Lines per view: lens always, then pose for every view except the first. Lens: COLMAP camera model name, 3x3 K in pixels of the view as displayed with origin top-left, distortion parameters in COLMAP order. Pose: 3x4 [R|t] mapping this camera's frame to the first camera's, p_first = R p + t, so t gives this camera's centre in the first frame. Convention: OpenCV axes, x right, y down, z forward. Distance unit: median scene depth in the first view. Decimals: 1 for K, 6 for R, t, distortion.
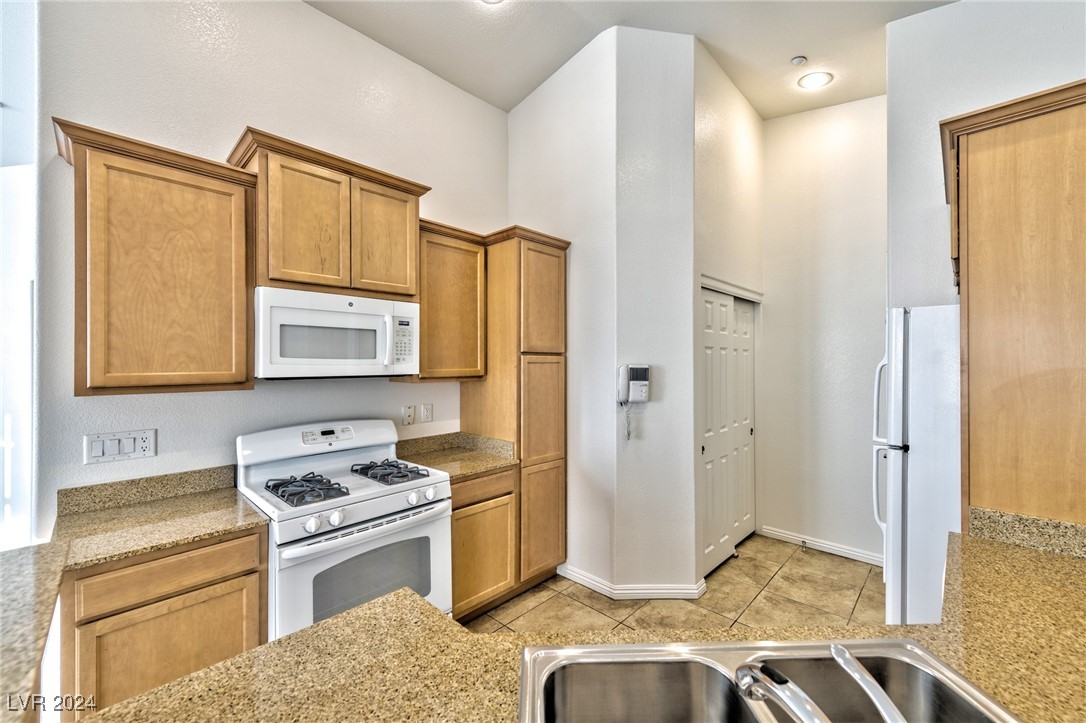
lens RADIAL K [[424.7, 0, 559.7], [0, 424.7, 360.4], [0, 0, 1]] dist [0.002562, 0.000130]
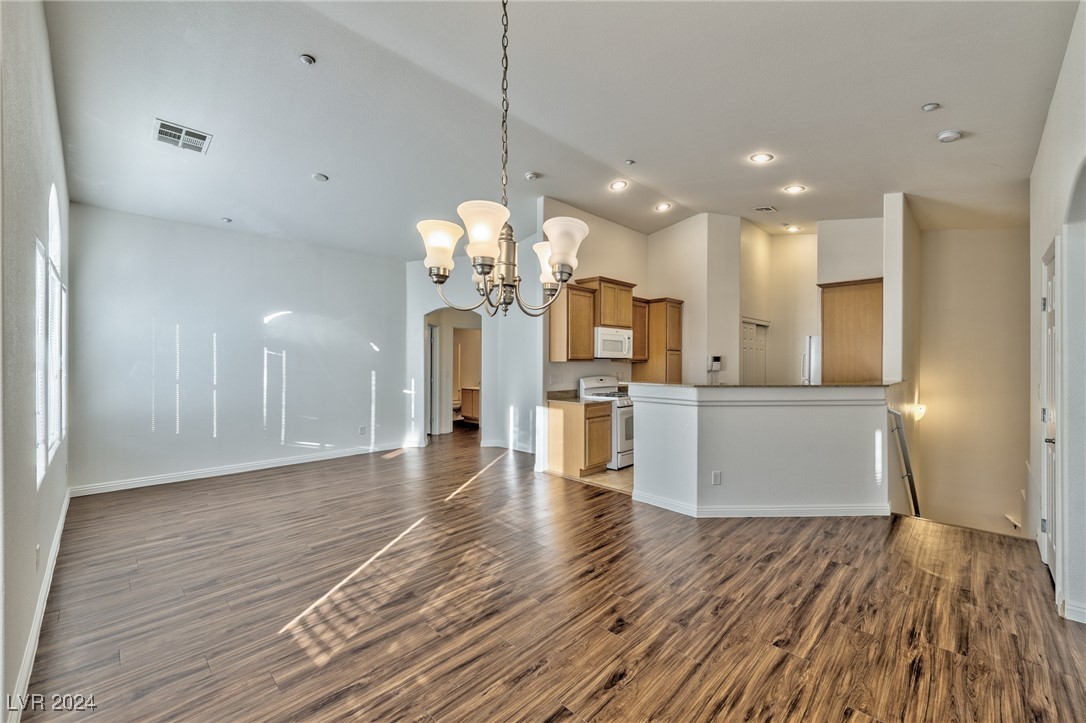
lens RADIAL K [[424.7, 0, 559.7], [0, 424.7, 360.4], [0, 0, 1]] dist [0.002562, 0.000130]
pose [[0.999673, 0.004809, -0.025100, -0.635991], [-0.004746, 0.999985, 0.002577, 0.038364], [0.025112, -0.002457, 0.999682, -1.411416]]
